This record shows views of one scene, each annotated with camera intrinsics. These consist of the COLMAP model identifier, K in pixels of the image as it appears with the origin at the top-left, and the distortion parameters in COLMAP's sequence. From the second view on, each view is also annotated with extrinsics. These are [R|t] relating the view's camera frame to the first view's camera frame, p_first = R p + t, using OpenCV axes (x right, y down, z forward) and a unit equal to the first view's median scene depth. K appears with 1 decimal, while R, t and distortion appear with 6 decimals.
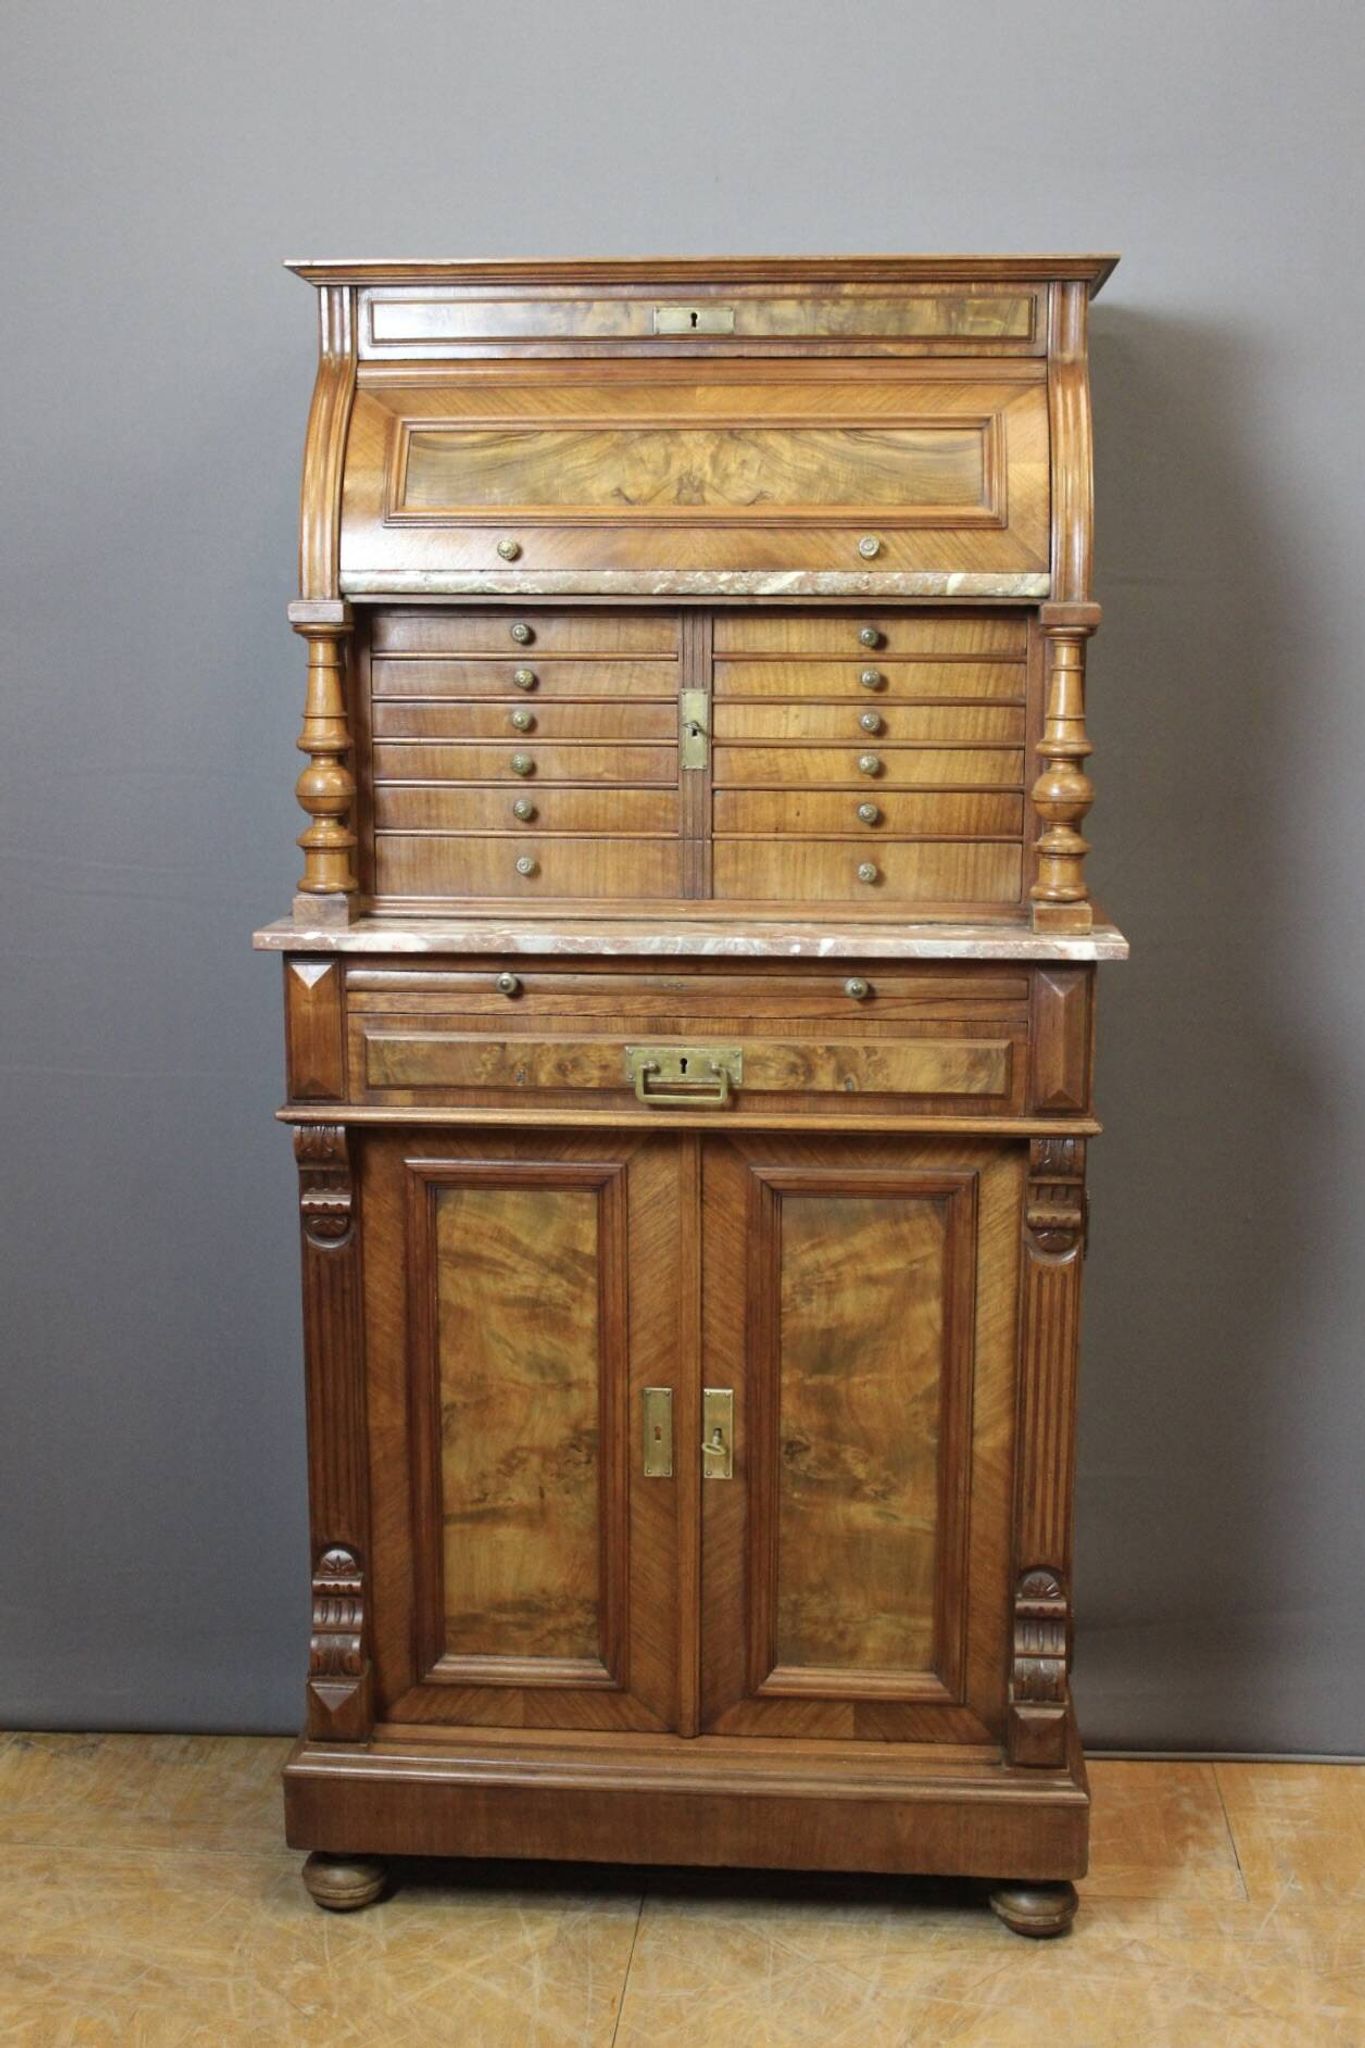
lens RADIAL K [[2442.0, 0, 679.2], [0, 2442.0, 1017.7], [0, 0, 1]] dist [-0.095124, 0.087314]
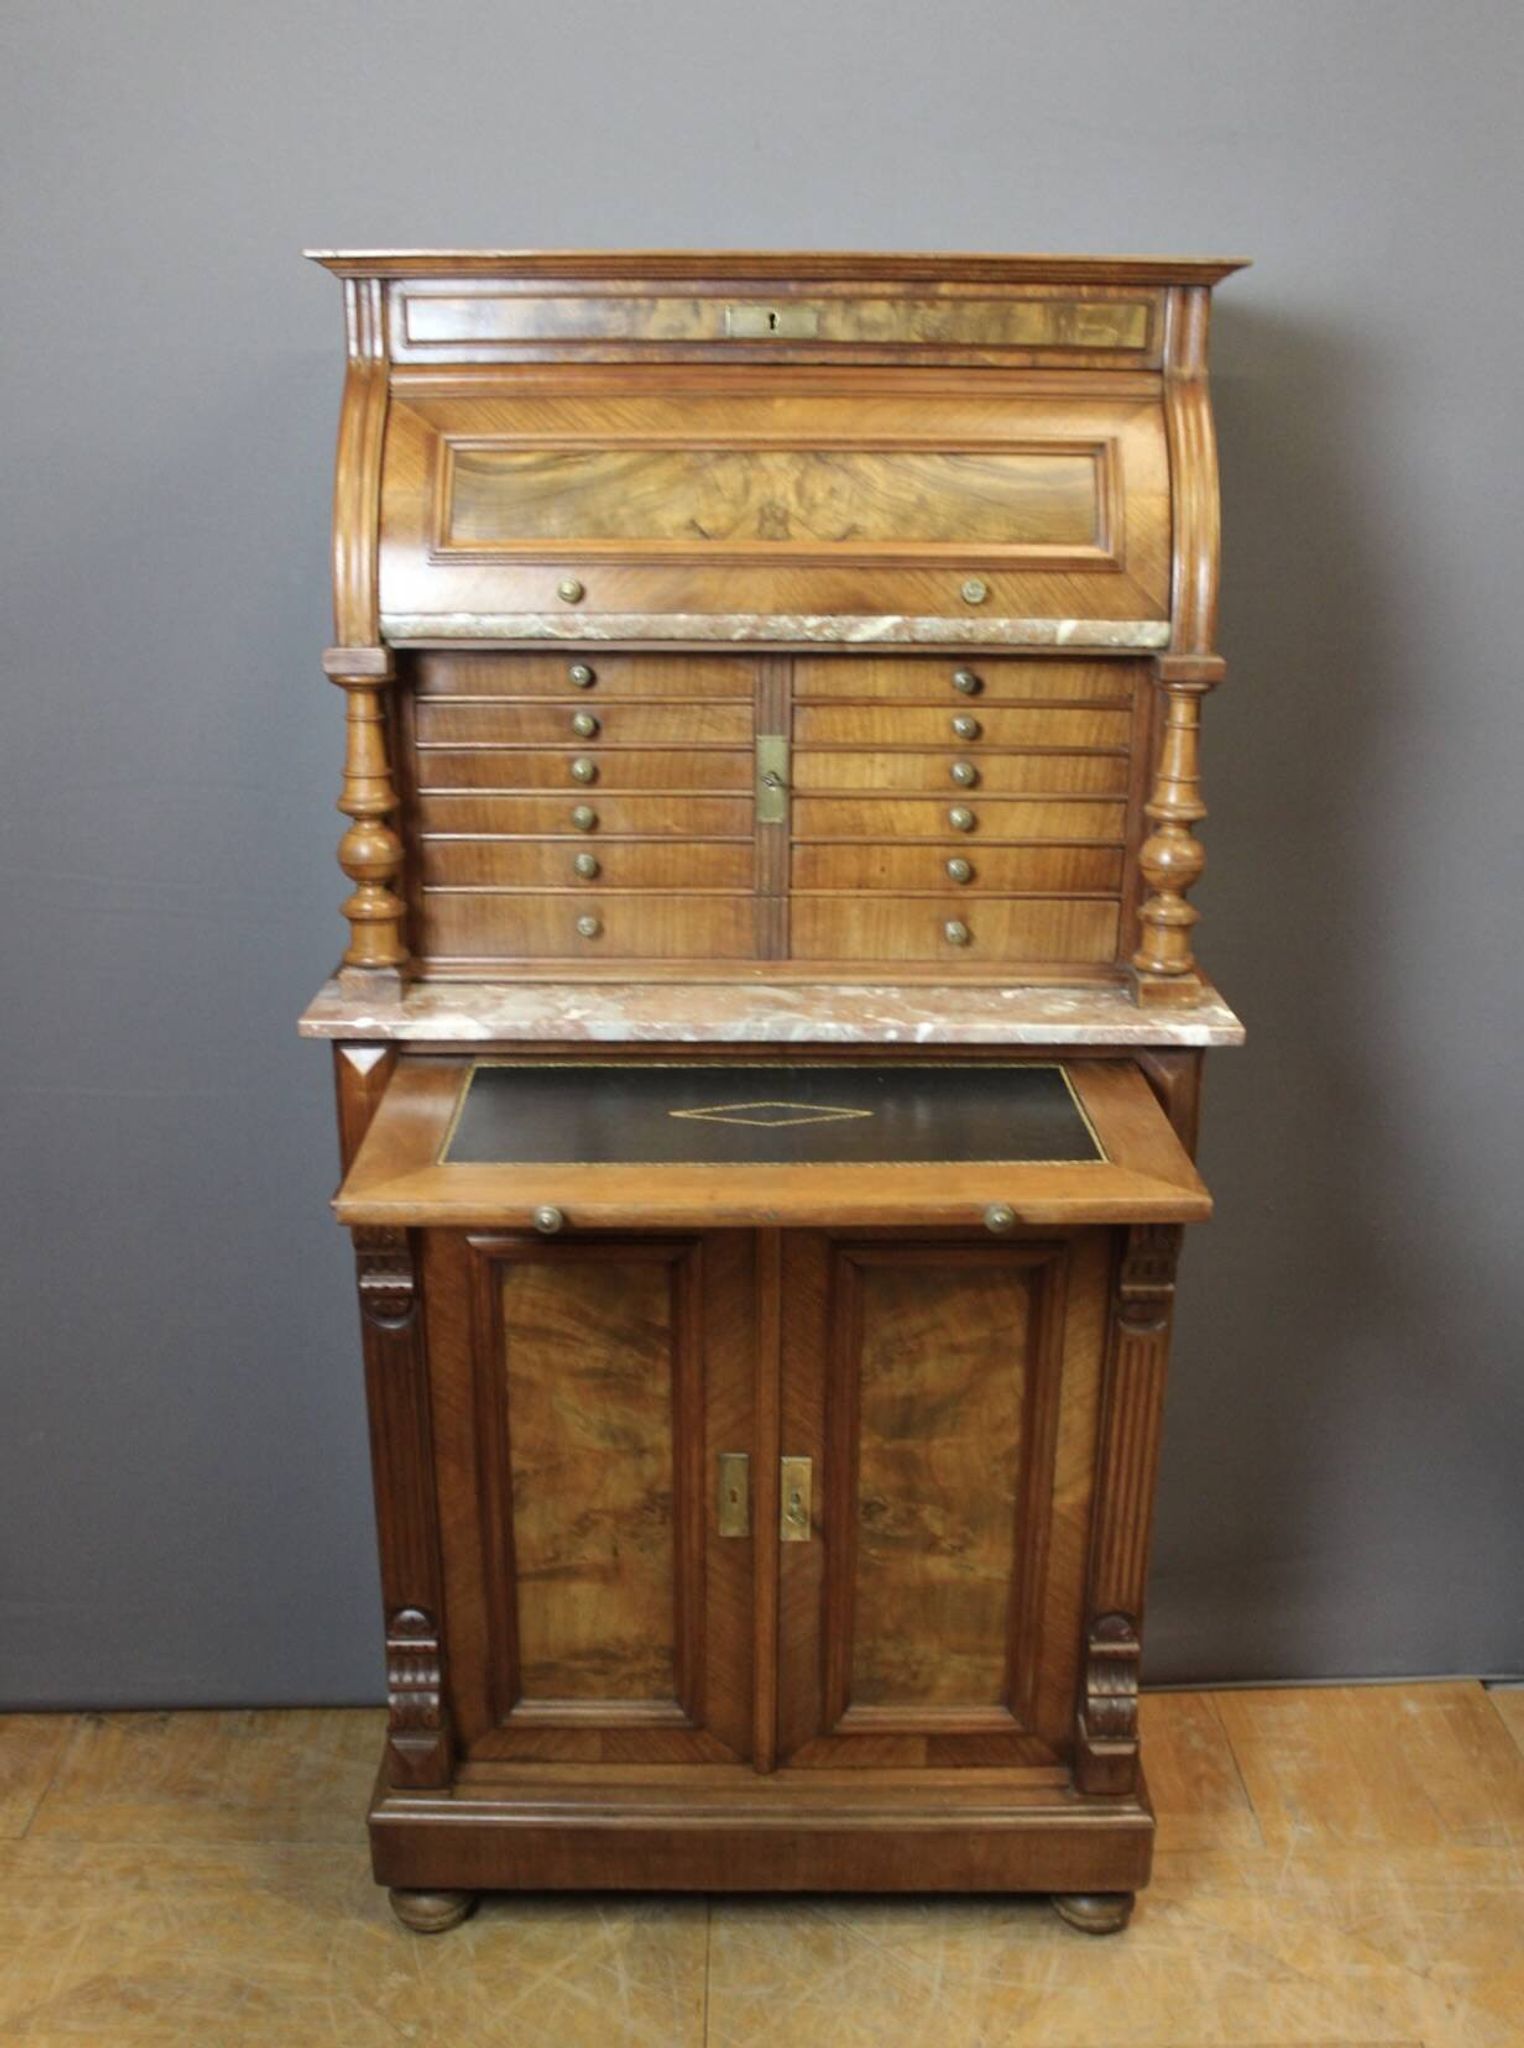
lens RADIAL K [[2060.2, 0, 758.3], [0, 2060.2, 1155.3], [0, 0, 1]] dist [-0.163325, 0.152326]
pose [[0.997293, -0.020904, 0.070489, -0.056898], [0.007488, 0.982623, 0.185464, -0.123804], [-0.073141, -0.184434, 0.980120, 0.220303]]
